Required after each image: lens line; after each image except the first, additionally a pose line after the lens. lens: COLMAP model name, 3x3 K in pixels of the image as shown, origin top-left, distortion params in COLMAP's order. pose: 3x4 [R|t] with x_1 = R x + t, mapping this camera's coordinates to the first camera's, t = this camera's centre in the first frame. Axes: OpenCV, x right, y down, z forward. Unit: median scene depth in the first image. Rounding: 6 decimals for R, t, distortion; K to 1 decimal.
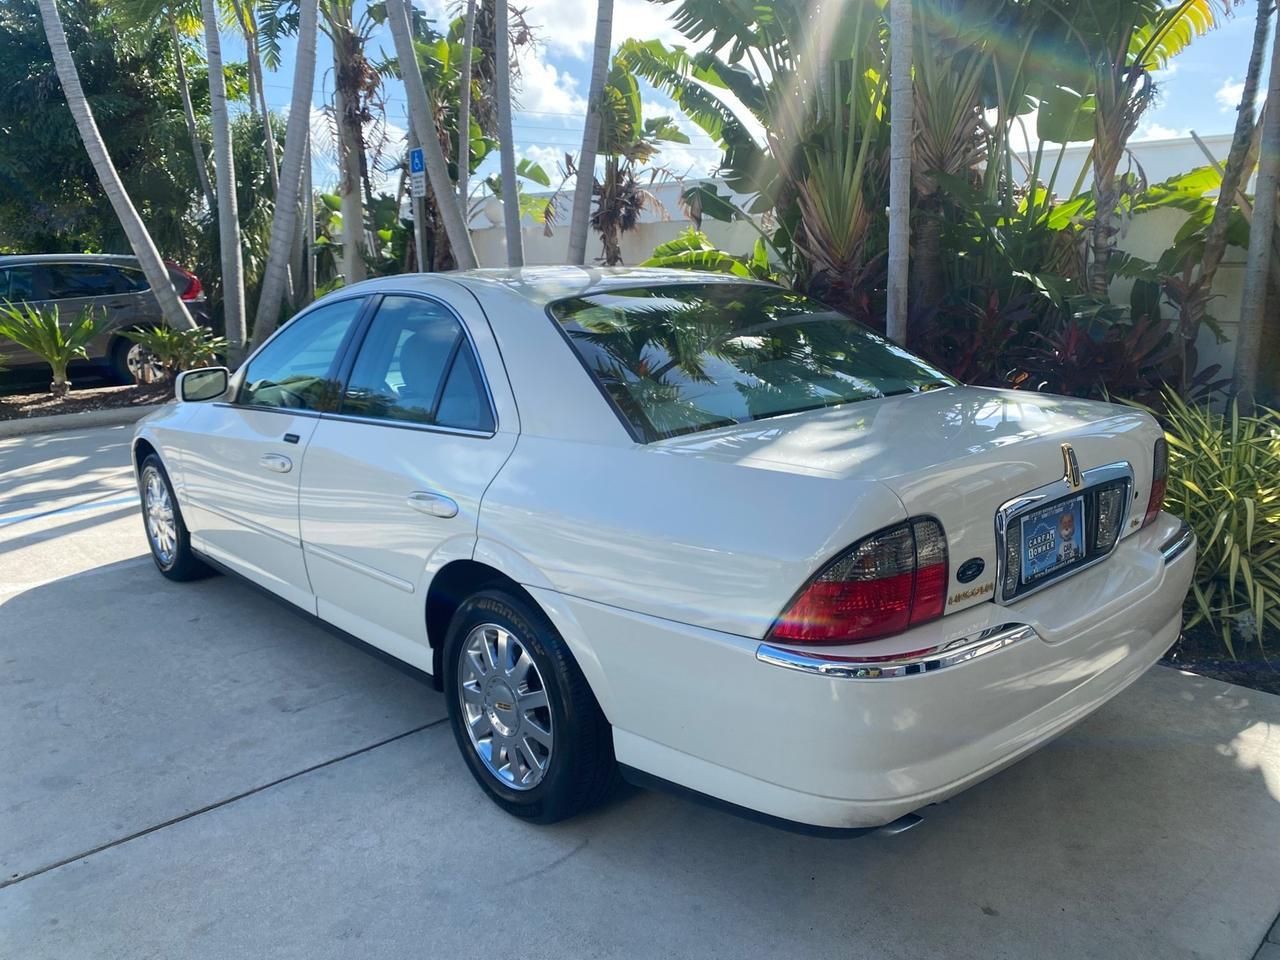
lens RADIAL K [[979.8, 0, 635.1], [0, 979.8, 475.4], [0, 0, 1]] dist [0.031553, -0.031497]
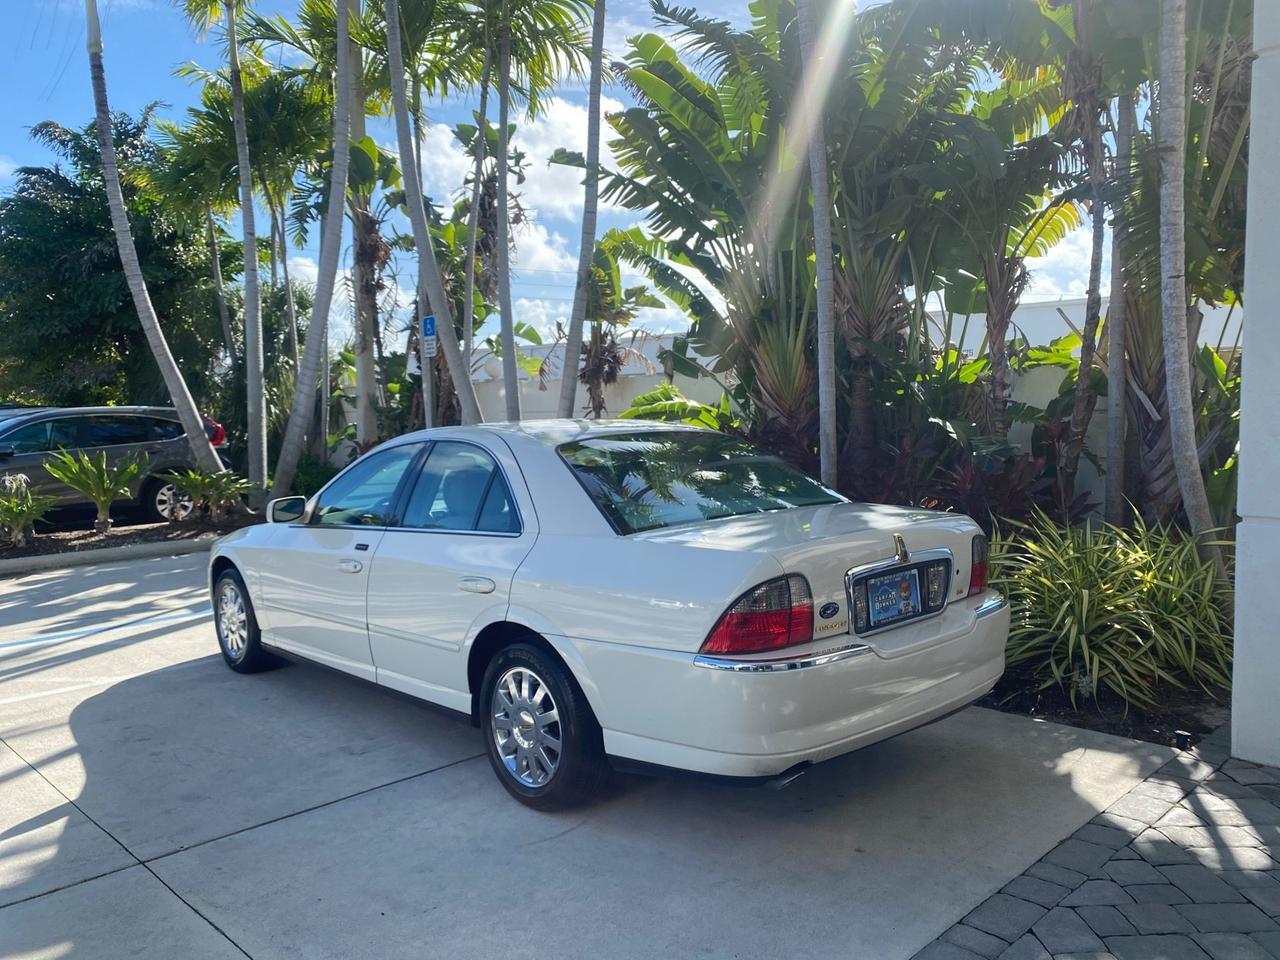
lens RADIAL K [[979.8, 0, 630.5], [0, 979.8, 488.0], [0, 0, 1]] dist [0.031553, -0.031497]
pose [[0.999899, -0.007706, 0.011938, 0.001732], [0.009196, 0.991440, -0.130238, 0.043312], [-0.010832, 0.130335, 0.991411, -0.245988]]
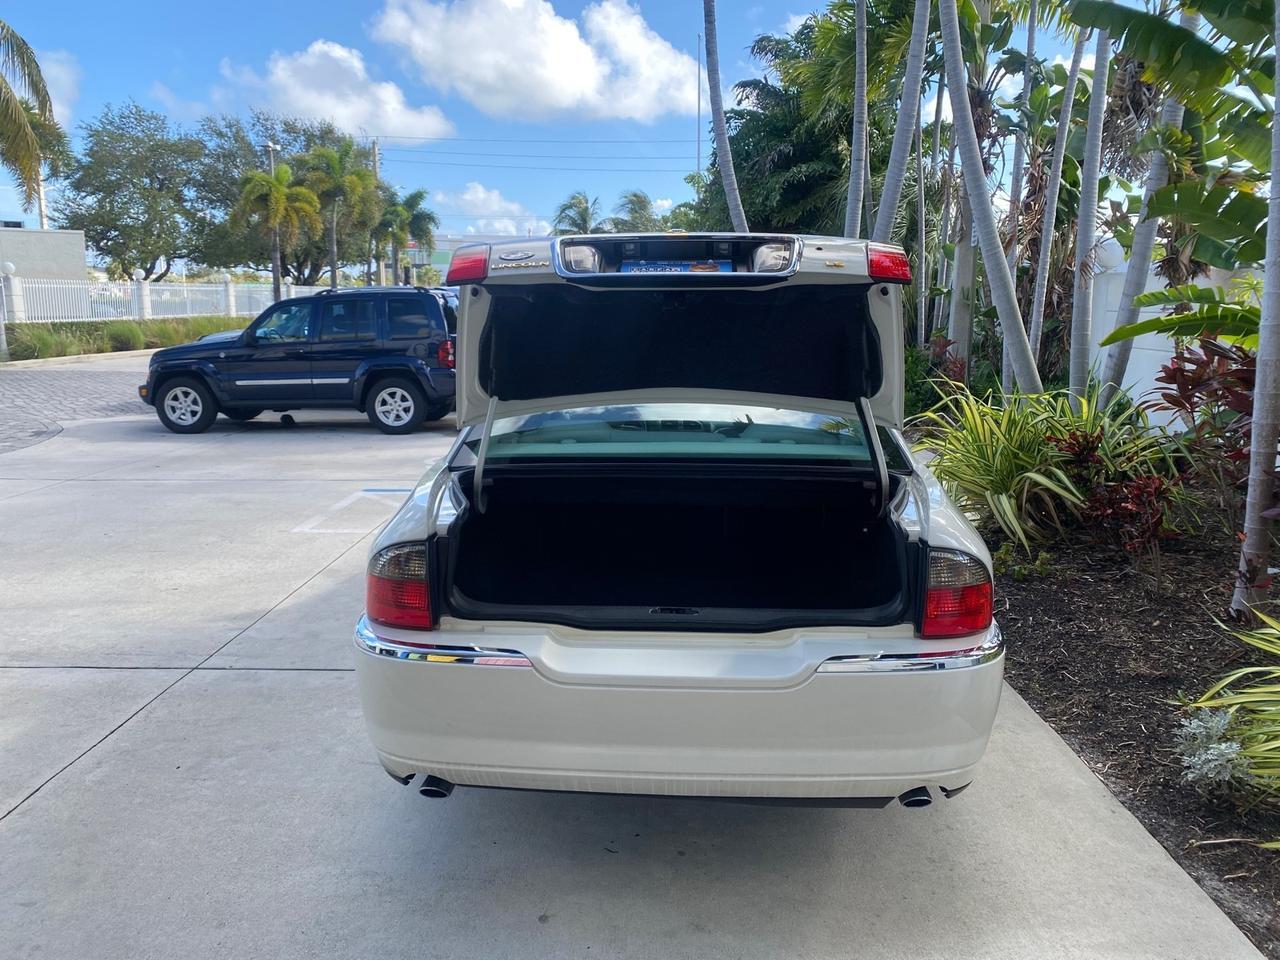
lens RADIAL K [[979.8, 0, 632.7], [0, 979.8, 472.9], [0, 0, 1]] dist [0.031553, -0.031497]
pose [[0.713332, 0.133777, -0.687940, 0.524727], [-0.160649, 0.986688, 0.025294, -0.045385], [0.682166, 0.092474, 0.725327, 0.101129]]
